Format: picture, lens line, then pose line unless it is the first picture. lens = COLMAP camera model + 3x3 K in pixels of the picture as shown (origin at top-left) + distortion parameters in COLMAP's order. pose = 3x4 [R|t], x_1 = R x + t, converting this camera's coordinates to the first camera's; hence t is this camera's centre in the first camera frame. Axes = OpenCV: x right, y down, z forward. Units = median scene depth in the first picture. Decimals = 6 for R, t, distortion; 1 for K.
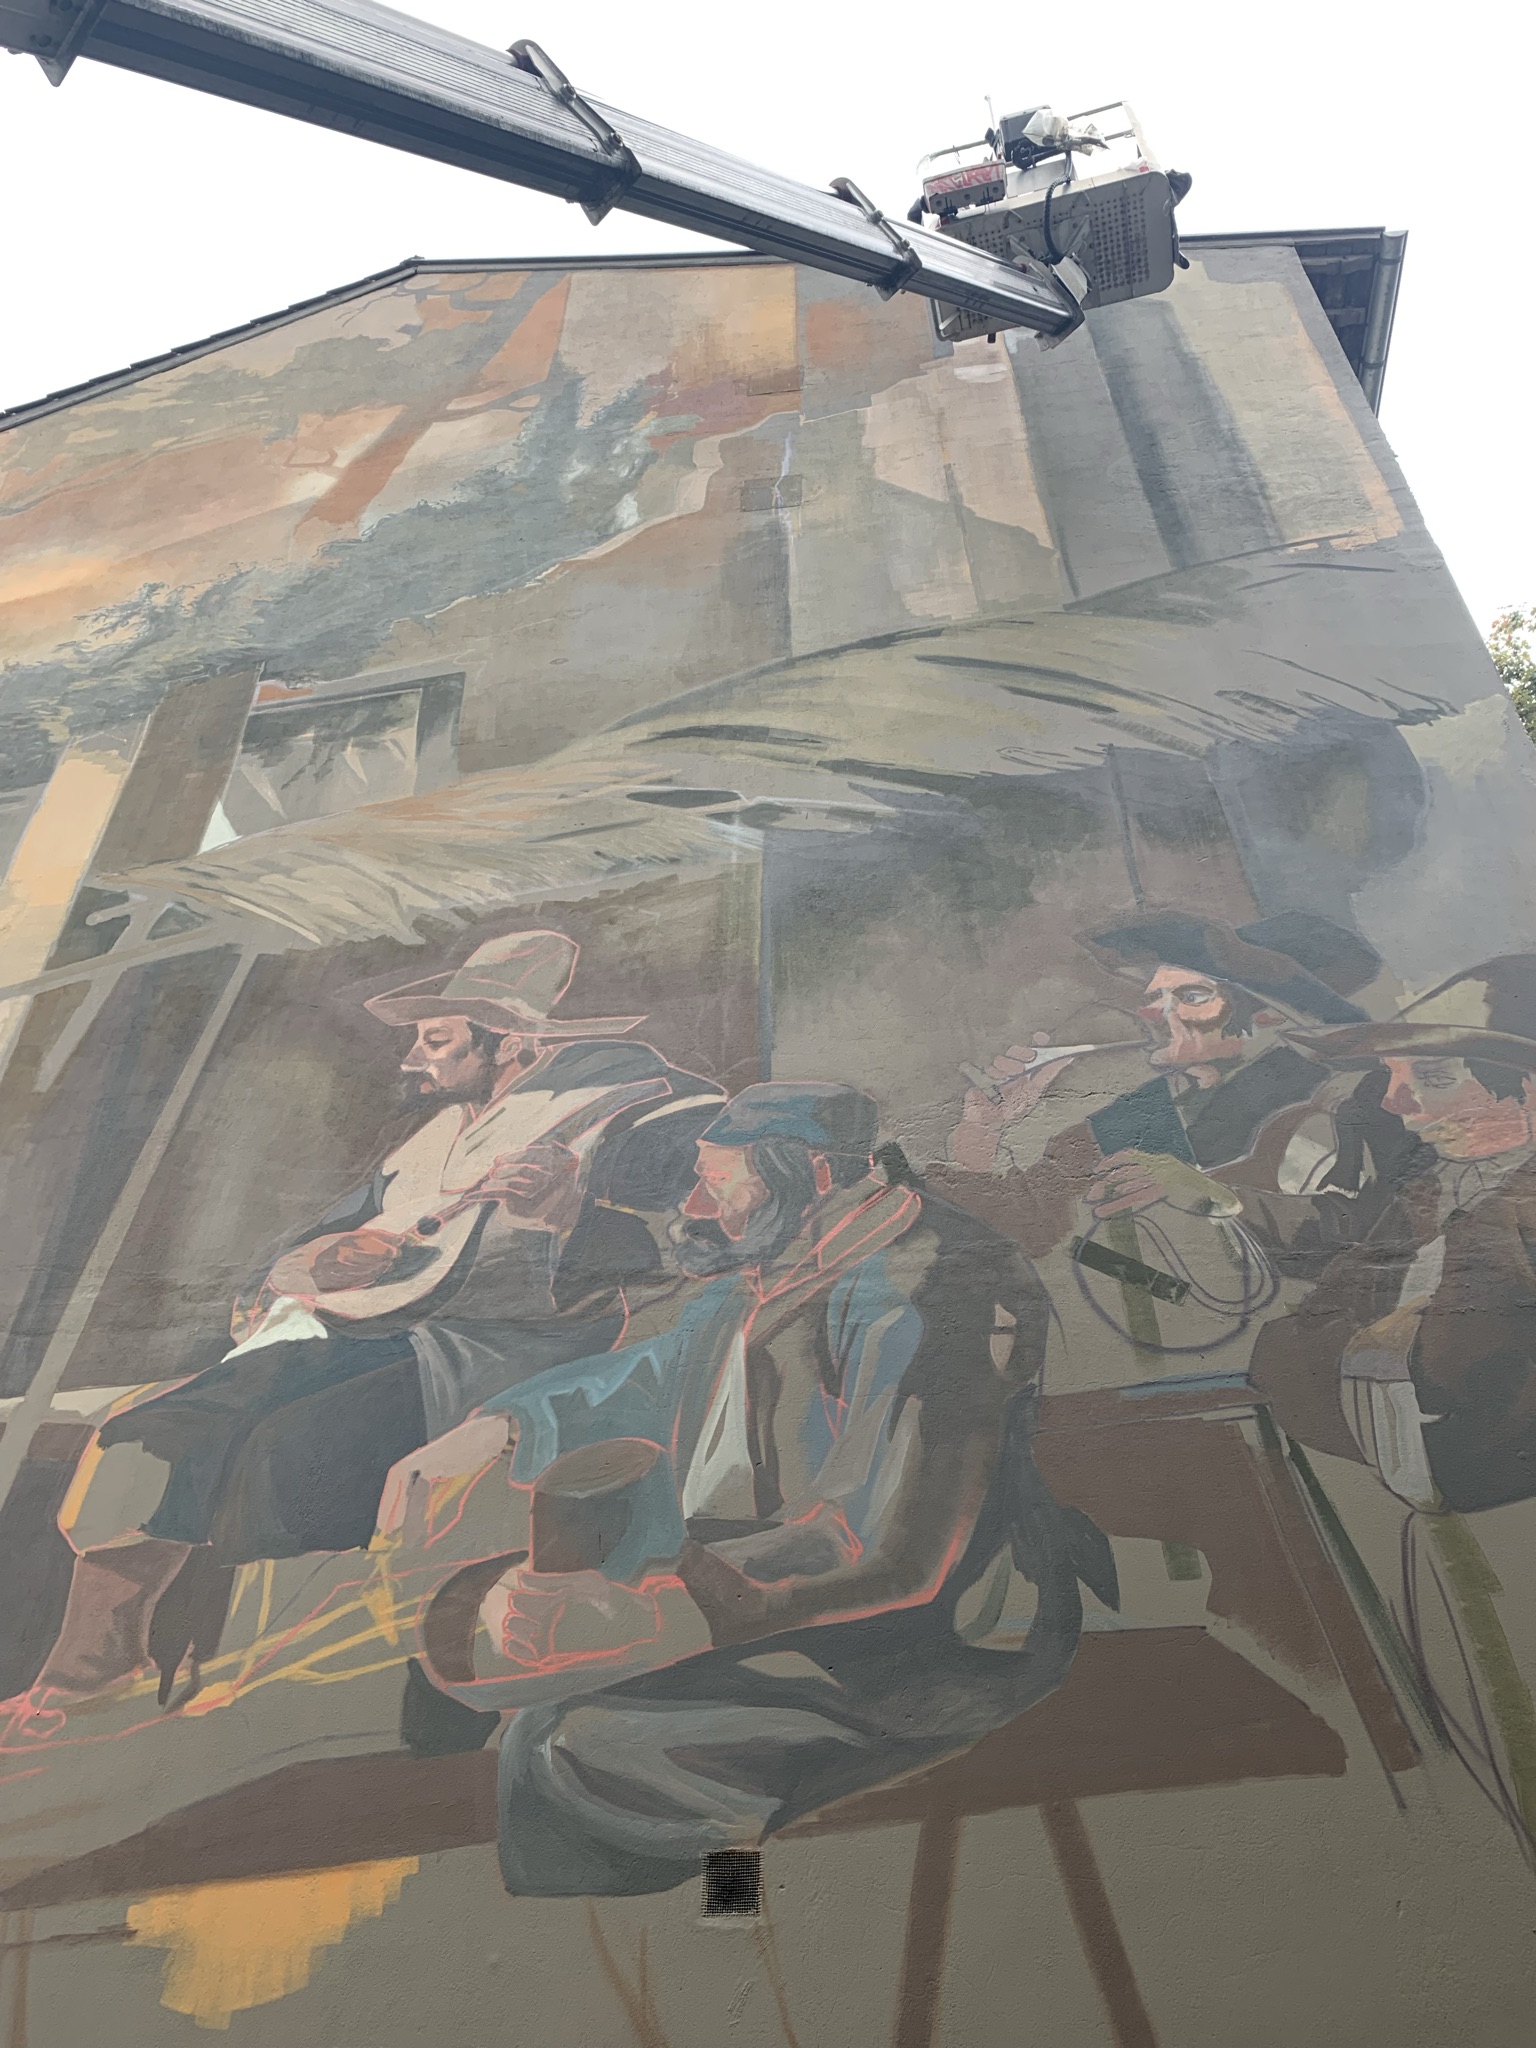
lens RADIAL K [[1537.6, 0, 780.1], [0, 1537.6, 1050.7], [0, 0, 1]] dist [0.032674, -0.039111]
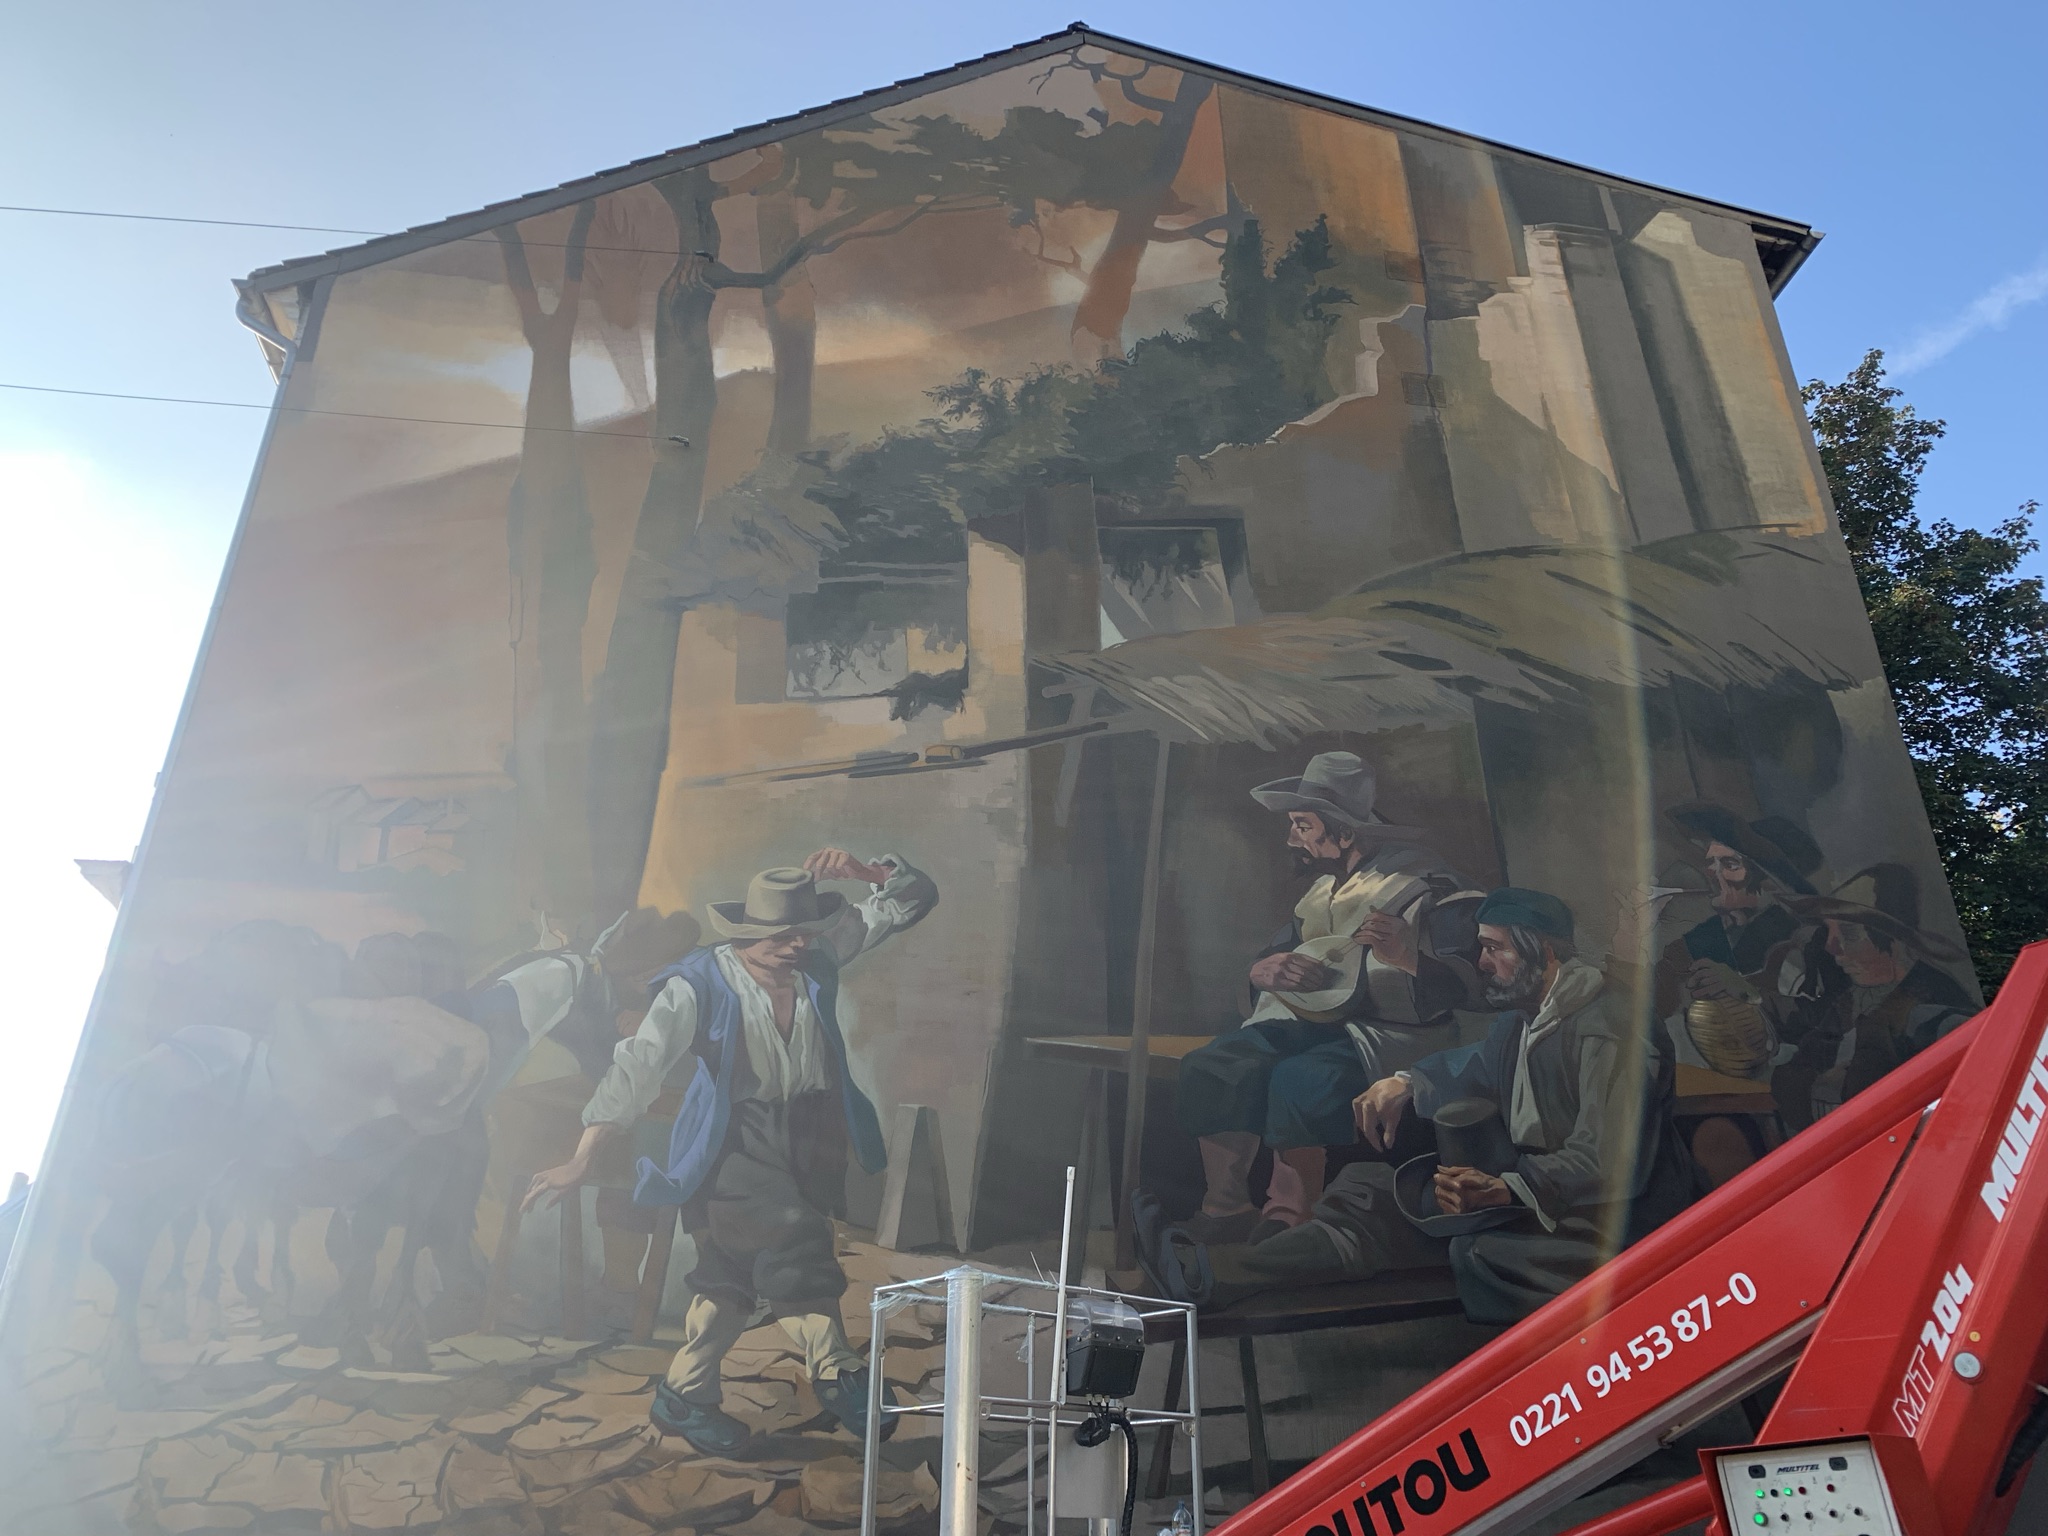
lens RADIAL K [[1537.6, 0, 1028.7], [0, 1537.6, 774.3], [0, 0, 1]] dist [0.032674, -0.039111]
pose [[0.964971, 0.113160, 0.236698, -0.980094], [-0.163775, 0.964642, 0.206504, -0.382702], [-0.204961, -0.238036, 0.949384, -0.531784]]
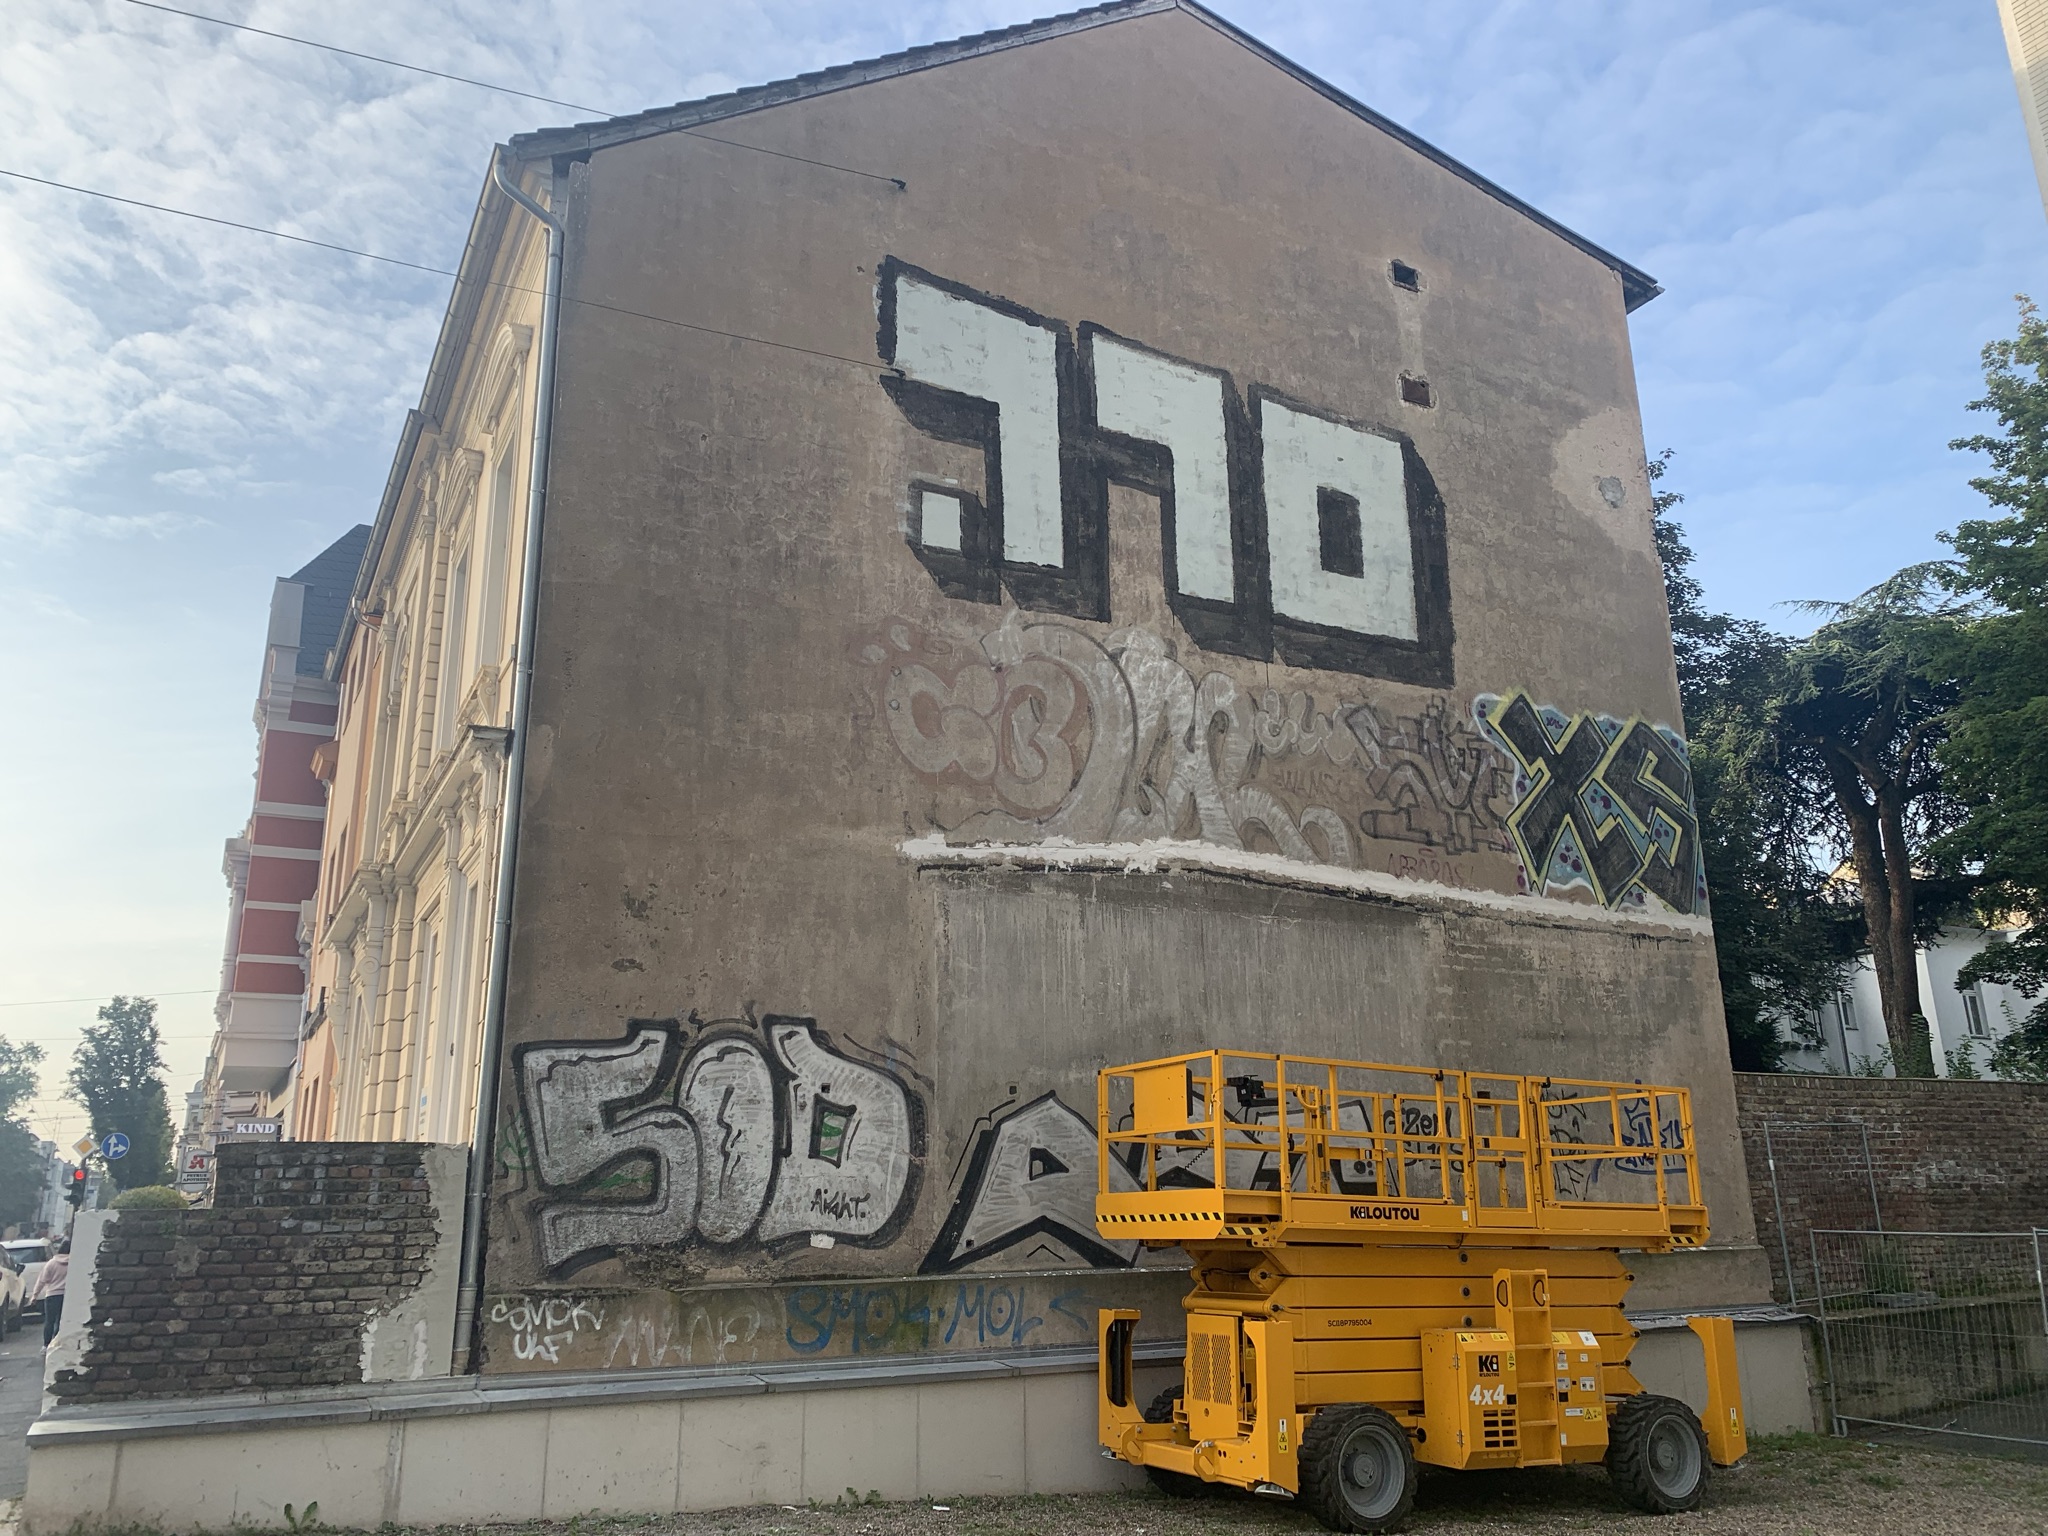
lens RADIAL K [[1537.6, 0, 1024.5], [0, 1537.6, 759.6], [0, 0, 1]] dist [0.032674, -0.039111]
pose [[0.823460, 0.132848, 0.551602, -1.990261], [-0.349899, 0.884222, 0.309391, -0.571306], [-0.446636, -0.447776, 0.774605, -0.585342]]
